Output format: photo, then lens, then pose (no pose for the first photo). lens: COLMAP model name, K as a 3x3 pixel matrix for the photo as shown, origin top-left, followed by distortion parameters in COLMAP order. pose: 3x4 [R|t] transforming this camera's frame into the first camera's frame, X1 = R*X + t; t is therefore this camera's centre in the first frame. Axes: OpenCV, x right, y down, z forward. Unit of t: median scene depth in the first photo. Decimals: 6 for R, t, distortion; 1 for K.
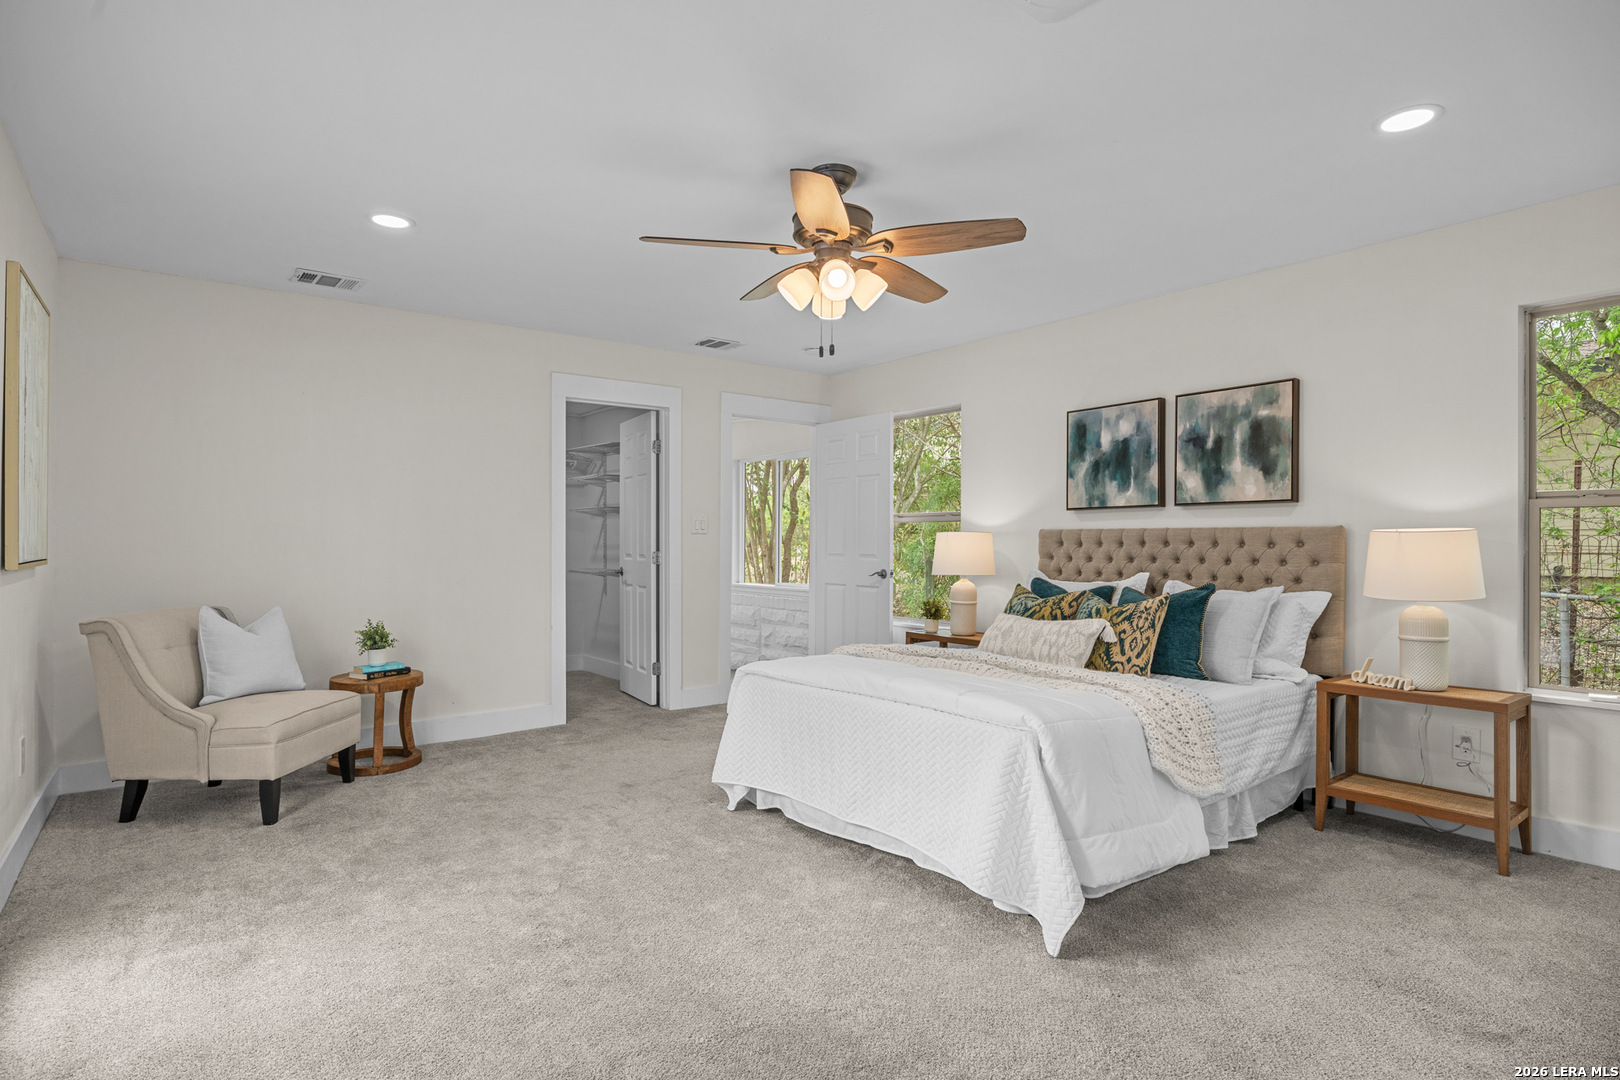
lens RADIAL K [[852.7, 0, 810.0], [0, 852.7, 540.0], [0, 0, 1]] dist [-0.000552, -0.000180]
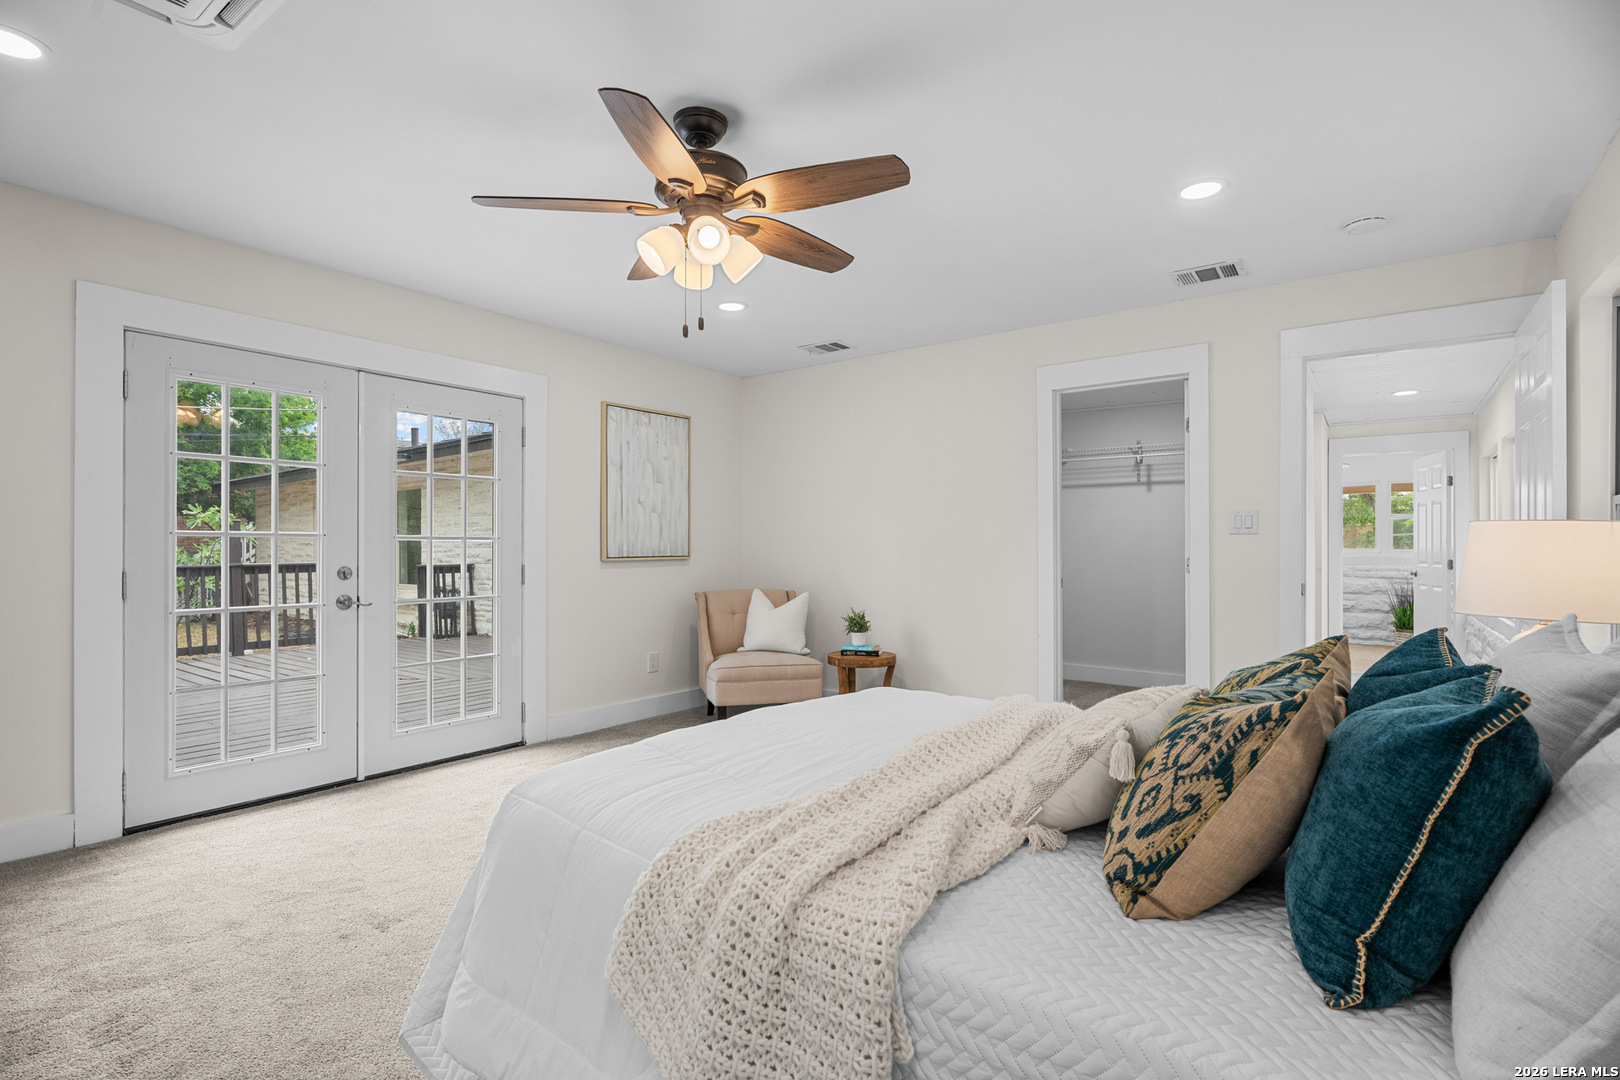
lens RADIAL K [[780.8, 0, 810.0], [0, 780.8, 540.0], [0, 0, 1]] dist [0.000103, -0.000013]
pose [[0.273546, -0.007030, -0.961833, 0.675286], [-0.010960, 0.999886, -0.010425, 0.007866], [0.961797, 0.013393, 0.273437, 0.741826]]
